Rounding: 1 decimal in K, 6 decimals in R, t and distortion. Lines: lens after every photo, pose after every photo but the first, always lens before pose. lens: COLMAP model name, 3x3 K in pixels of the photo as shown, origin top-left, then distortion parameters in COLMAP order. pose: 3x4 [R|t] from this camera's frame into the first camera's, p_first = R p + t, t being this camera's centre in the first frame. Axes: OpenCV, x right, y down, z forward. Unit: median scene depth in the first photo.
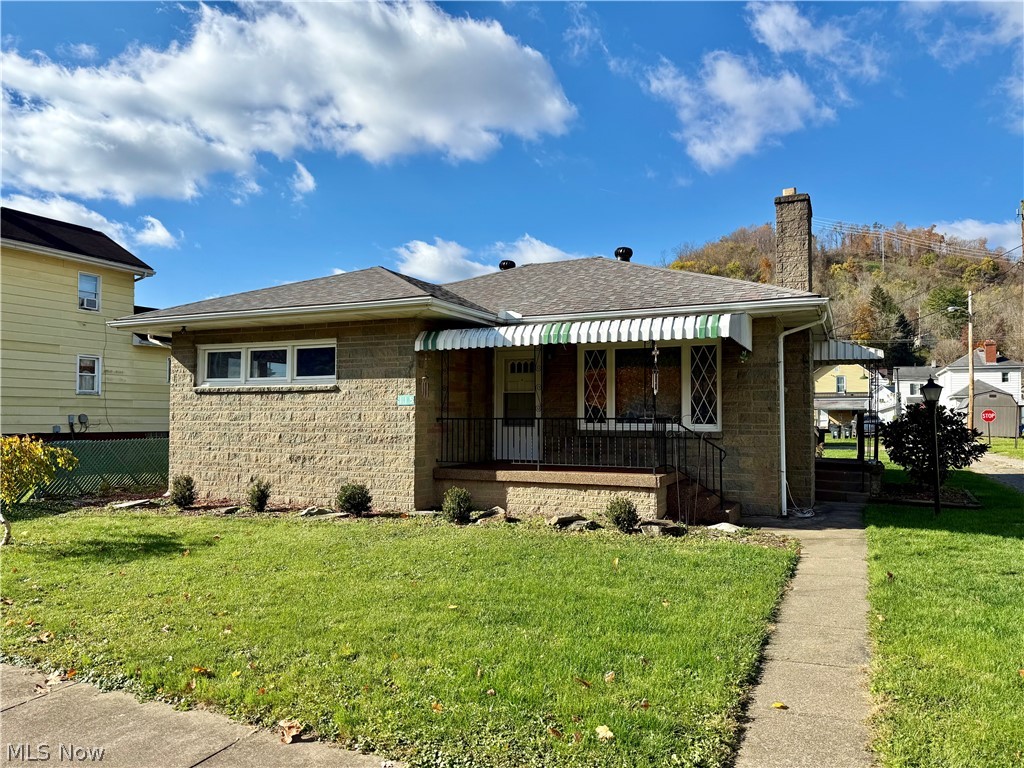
lens RADIAL K [[722.3, 0, 512.0], [0, 722.3, 384.0], [0, 0, 1]] dist [0.115028, -0.202973]
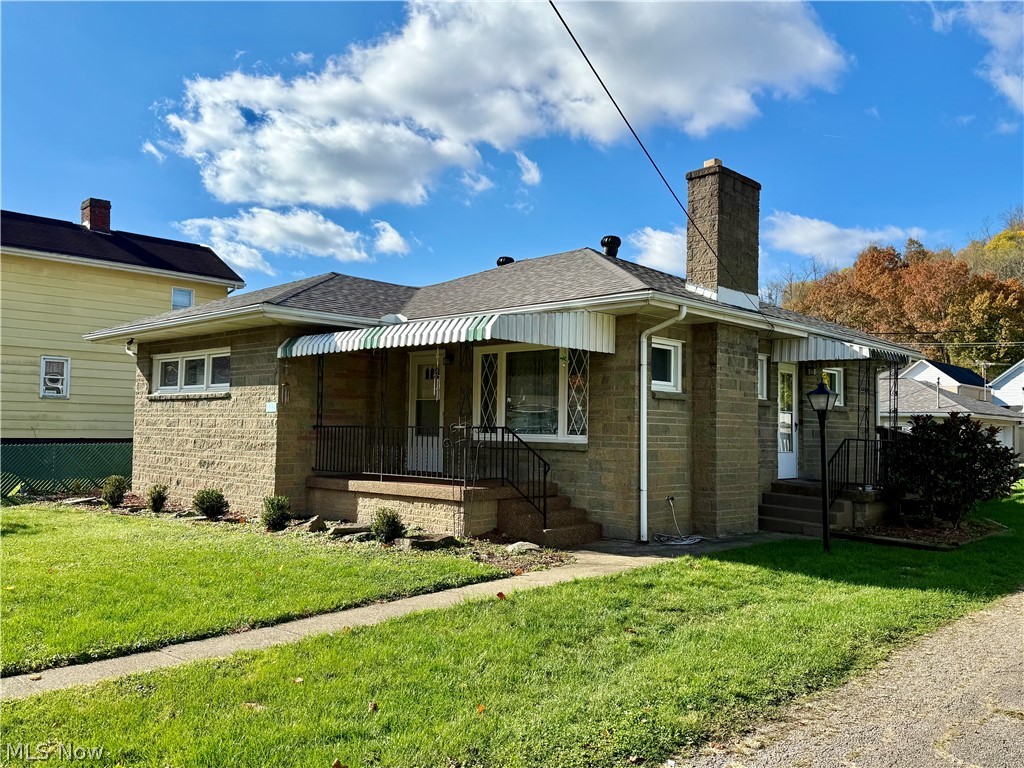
lens RADIAL K [[836.0, 0, 512.0], [0, 836.0, 384.0], [0, 0, 1]] dist [0.085679, -0.114345]
pose [[0.947281, -0.005546, -0.320357, 0.480725], [0.001929, 0.999931, -0.011608, 0.003934], [0.320399, 0.010378, 0.947226, 0.003091]]
